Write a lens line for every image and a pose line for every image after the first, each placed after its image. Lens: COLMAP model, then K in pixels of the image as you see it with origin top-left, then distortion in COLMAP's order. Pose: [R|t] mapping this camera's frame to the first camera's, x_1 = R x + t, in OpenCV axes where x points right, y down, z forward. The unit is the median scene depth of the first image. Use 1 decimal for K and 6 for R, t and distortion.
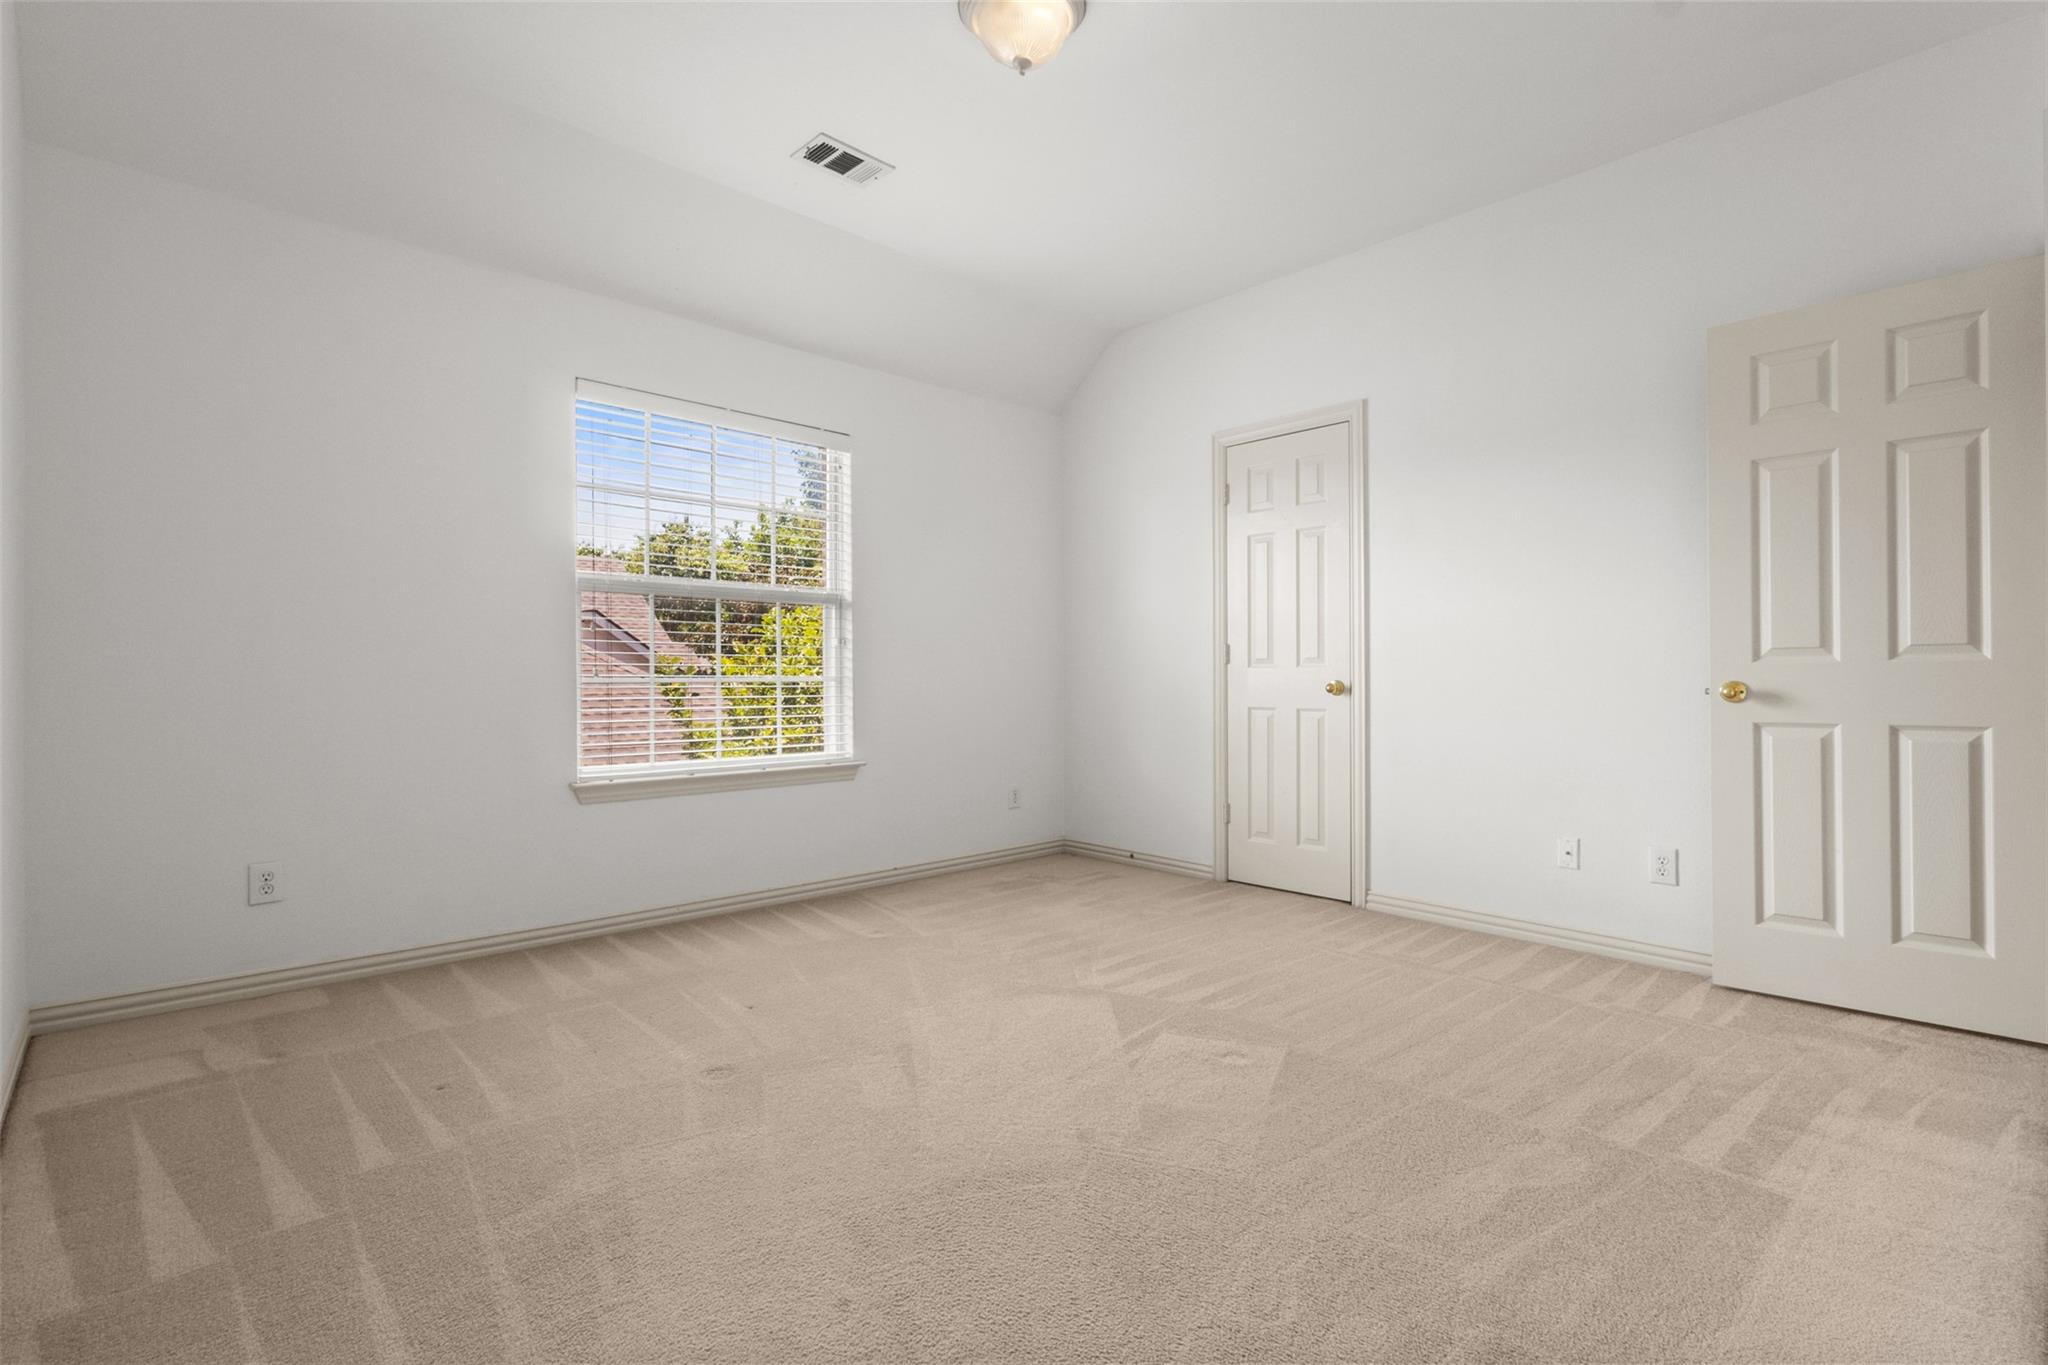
lens RADIAL K [[937.6, 0, 1021.8], [0, 937.6, 677.5], [0, 0, 1]] dist [0.001471, 0.000091]
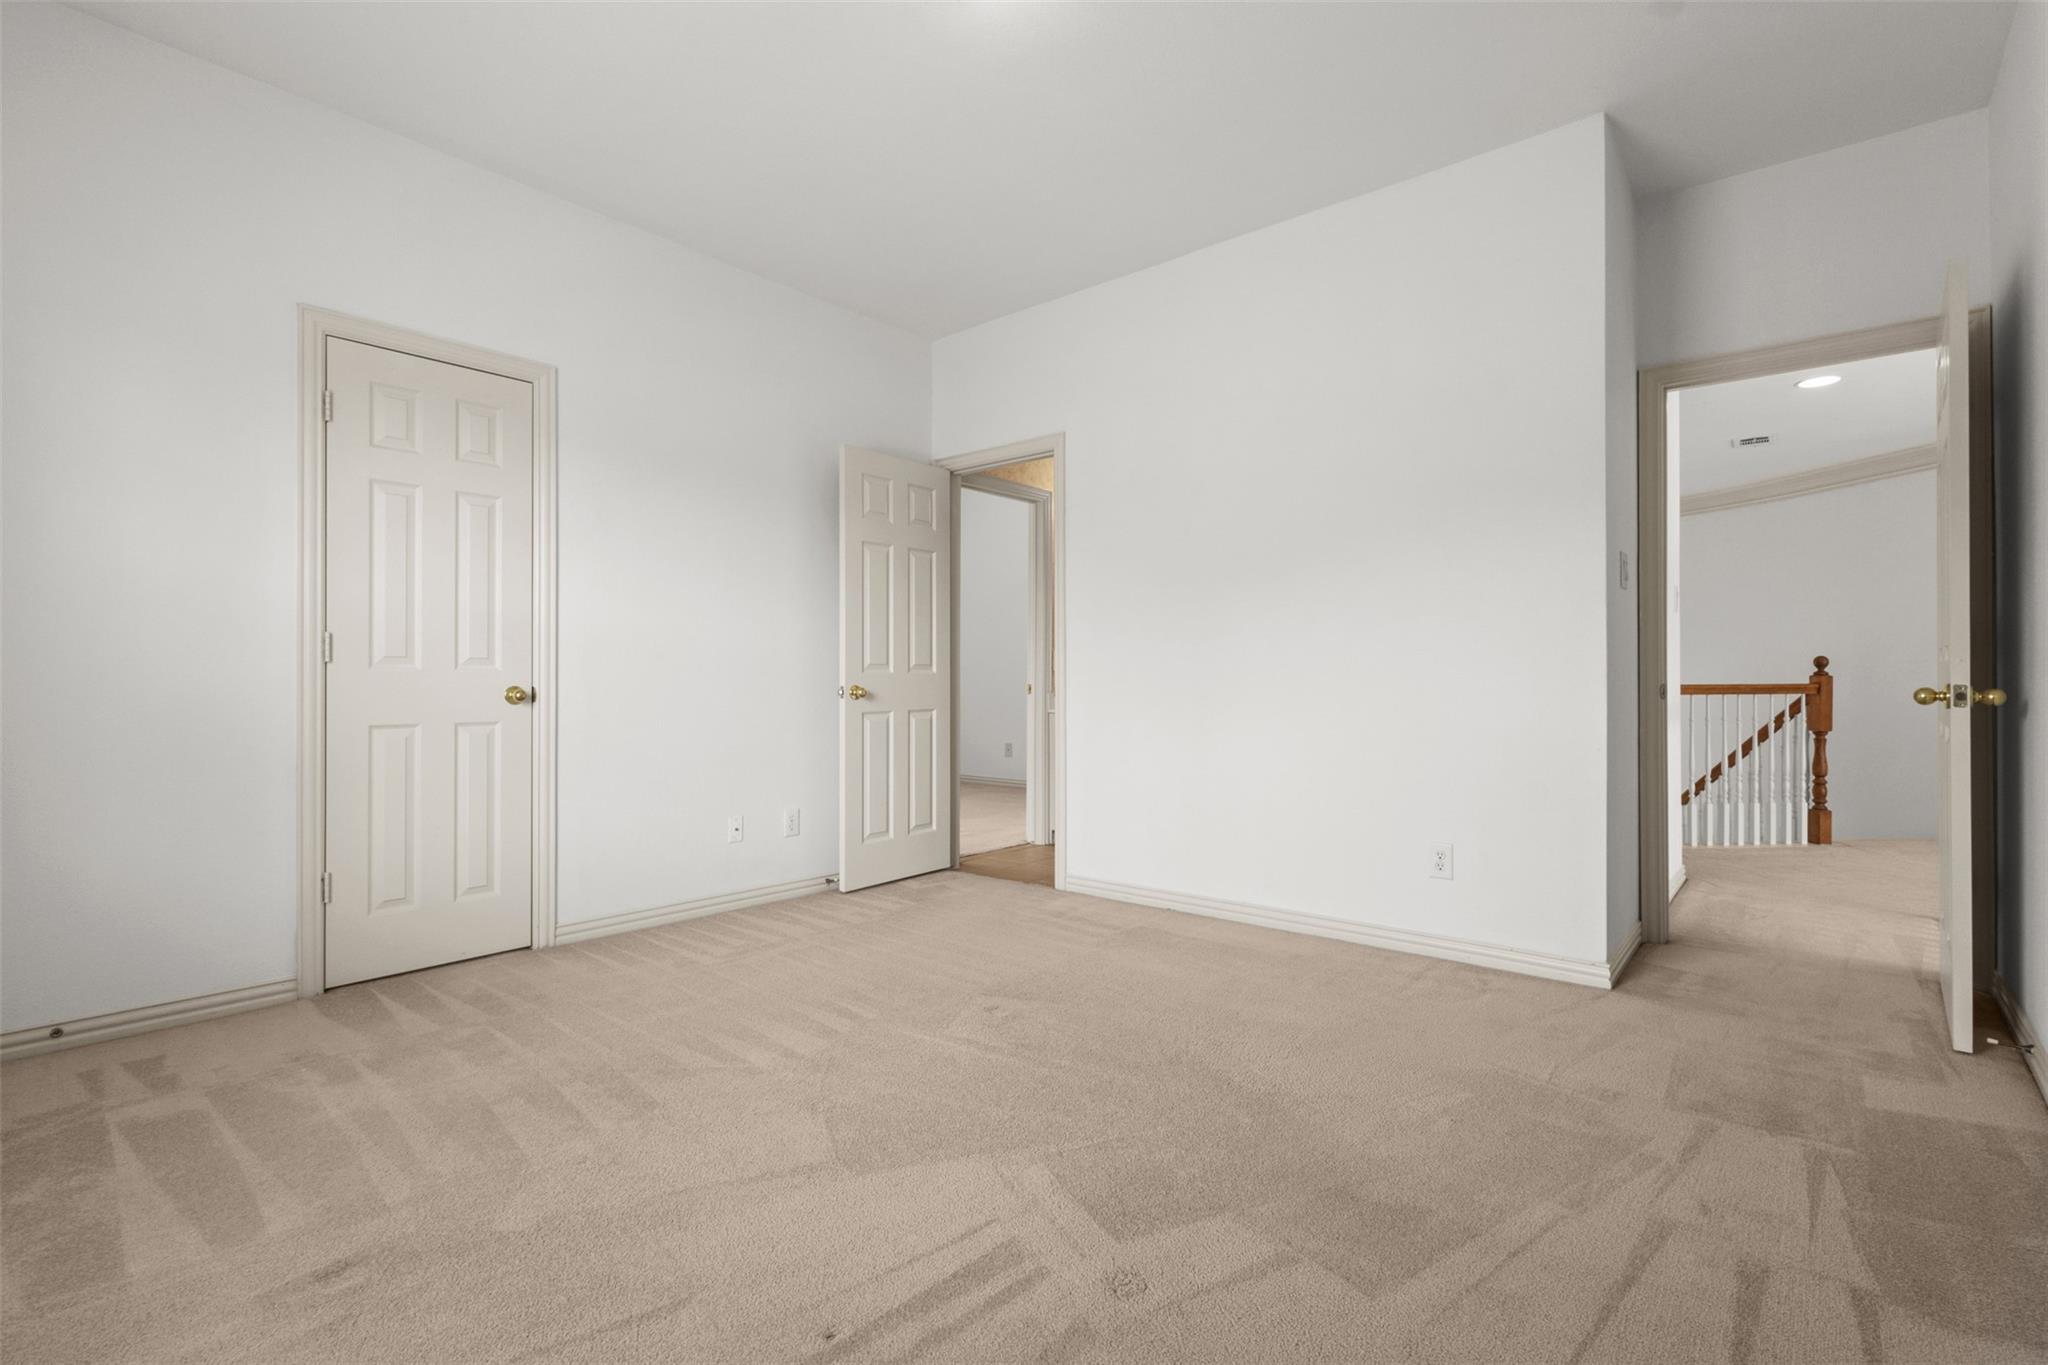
lens RADIAL K [[937.6, 0, 1019.9], [0, 937.6, 679.1], [0, 0, 1]] dist [0.001471, 0.000091]
pose [[-0.118404, 0.006197, 0.992946, -0.585794], [0.001830, 0.999980, -0.006023, 0.002903], [-0.992964, 0.001104, -0.118413, 0.703024]]
